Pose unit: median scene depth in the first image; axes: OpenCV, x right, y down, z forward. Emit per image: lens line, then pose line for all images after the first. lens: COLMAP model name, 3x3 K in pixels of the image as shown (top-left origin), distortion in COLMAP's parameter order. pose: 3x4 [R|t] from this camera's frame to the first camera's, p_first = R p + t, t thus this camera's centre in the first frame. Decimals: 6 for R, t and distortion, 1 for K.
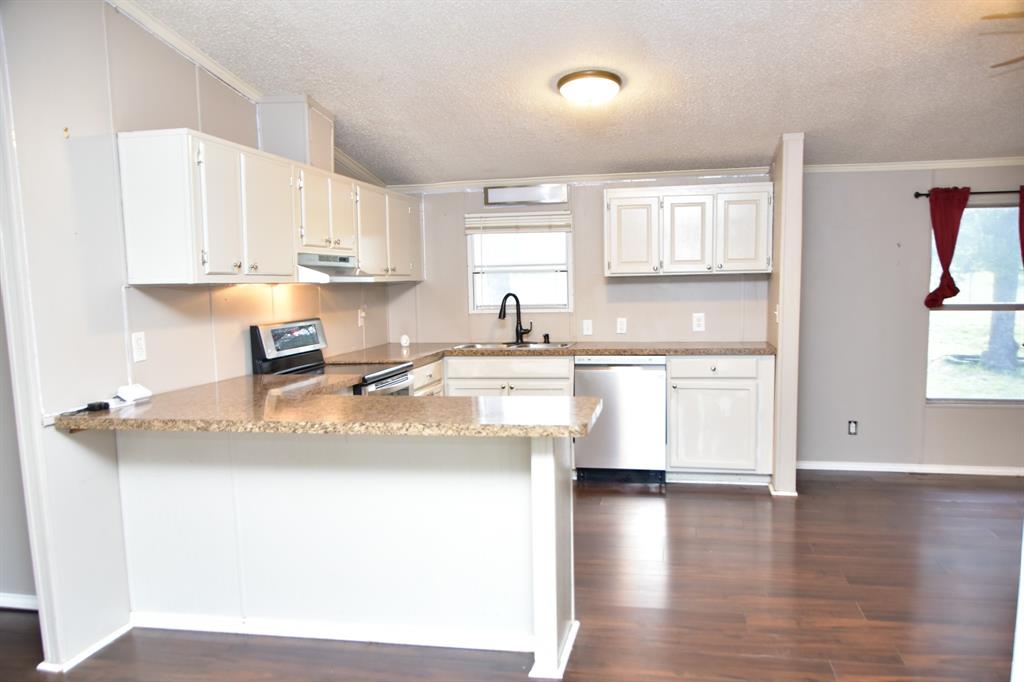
lens RADIAL K [[828.1, 0, 511.1], [0, 828.1, 373.6], [0, 0, 1]] dist [-0.013651, -0.001585]
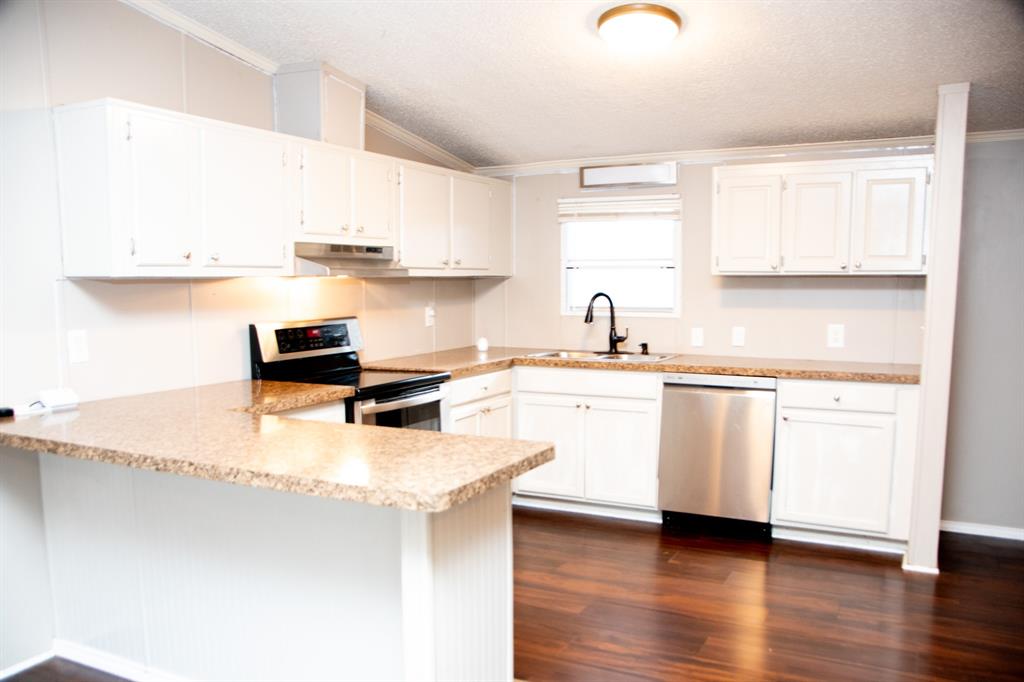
lens RADIAL K [[839.5, 0, 510.3], [0, 839.5, 385.0], [0, 0, 1]] dist [-0.079329, 0.005401]
pose [[0.961987, 0.051852, -0.268129, 0.154397], [-0.046966, 0.998593, 0.024610, -0.022325], [0.269028, -0.011082, 0.963069, 0.172342]]
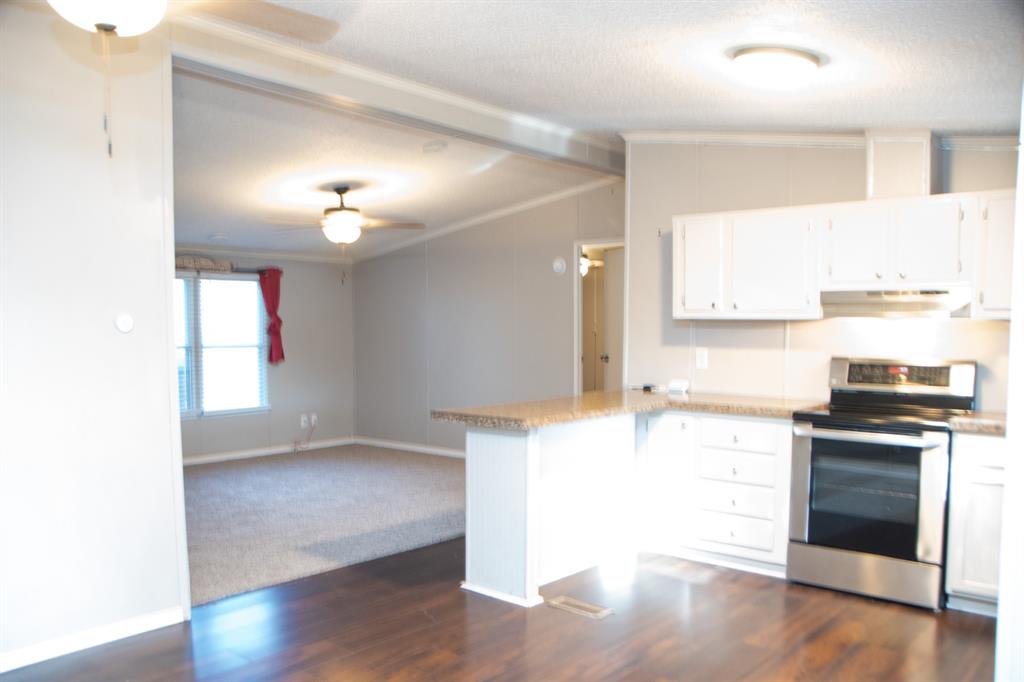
lens RADIAL K [[837.1, 0, 511.3], [0, 837.1, 367.7], [0, 0, 1]] dist [0.008793, 0.004176]
pose [[-0.487699, 0.069335, -0.870254, 0.684051], [-0.084820, 0.988362, 0.126279, -0.117130], [0.868882, 0.135401, -0.476142, 0.915024]]
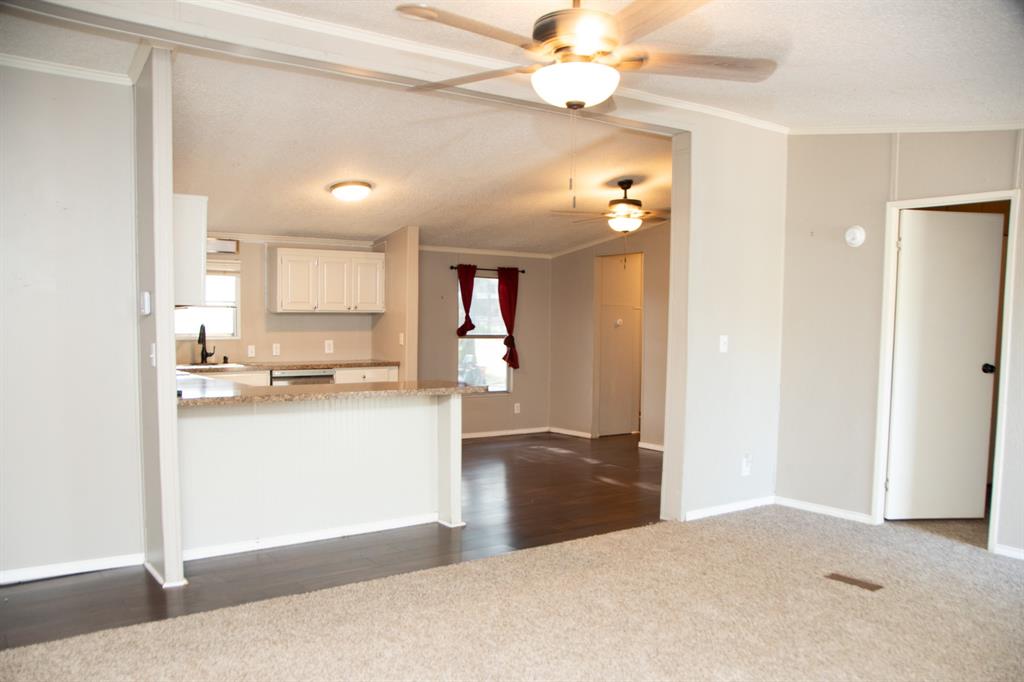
lens RADIAL K [[817.2, 0, 512.0], [0, 817.2, 341.0], [0, 0, 1]] dist [-0.146451, 0.000932]
pose [[0.670707, 0.005705, 0.741701, -0.625300], [0.067977, 0.995289, -0.069125, 0.047160], [-0.738601, 0.096781, 0.667159, -0.148746]]
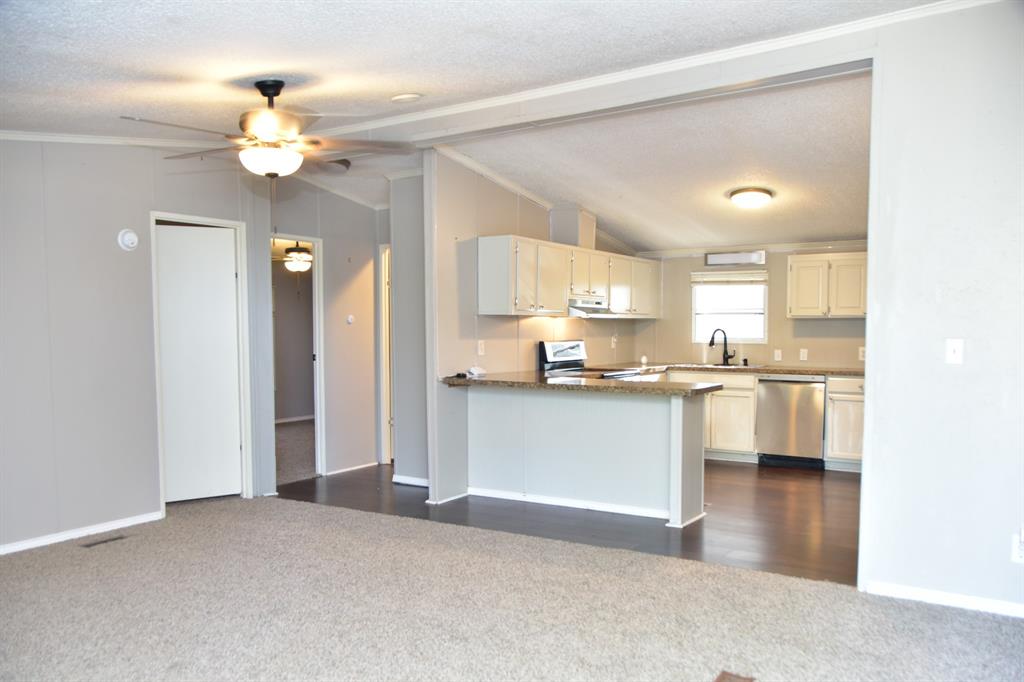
lens RADIAL K [[837.1, 0, 511.3], [0, 837.1, 367.7], [0, 0, 1]] dist [0.008793, 0.004176]
pose [[0.936867, 0.040371, -0.347348, 0.179068], [-0.060702, 0.997008, -0.047848, 0.063619], [0.344377, 0.065911, 0.936515, -0.487284]]
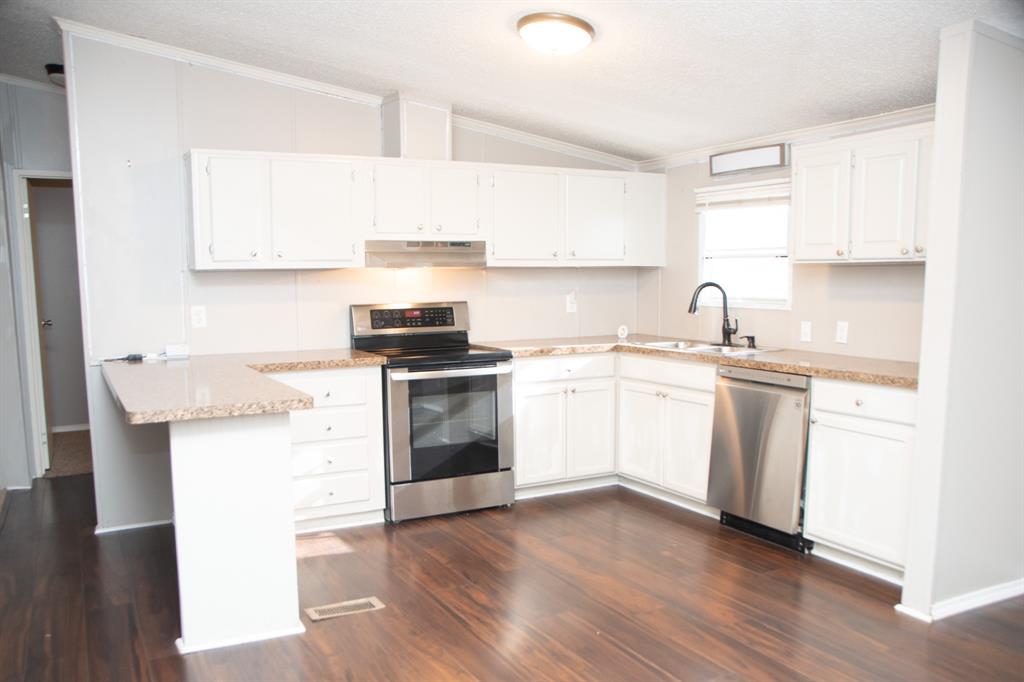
lens RADIAL K [[839.5, 0, 510.3], [0, 839.5, 385.0], [0, 0, 1]] dist [-0.079329, 0.005401]
pose [[0.640023, 0.116276, -0.759507, 0.556567], [-0.090910, 0.992999, 0.075414, -0.044111], [0.762959, 0.020780, 0.646113, 0.341249]]
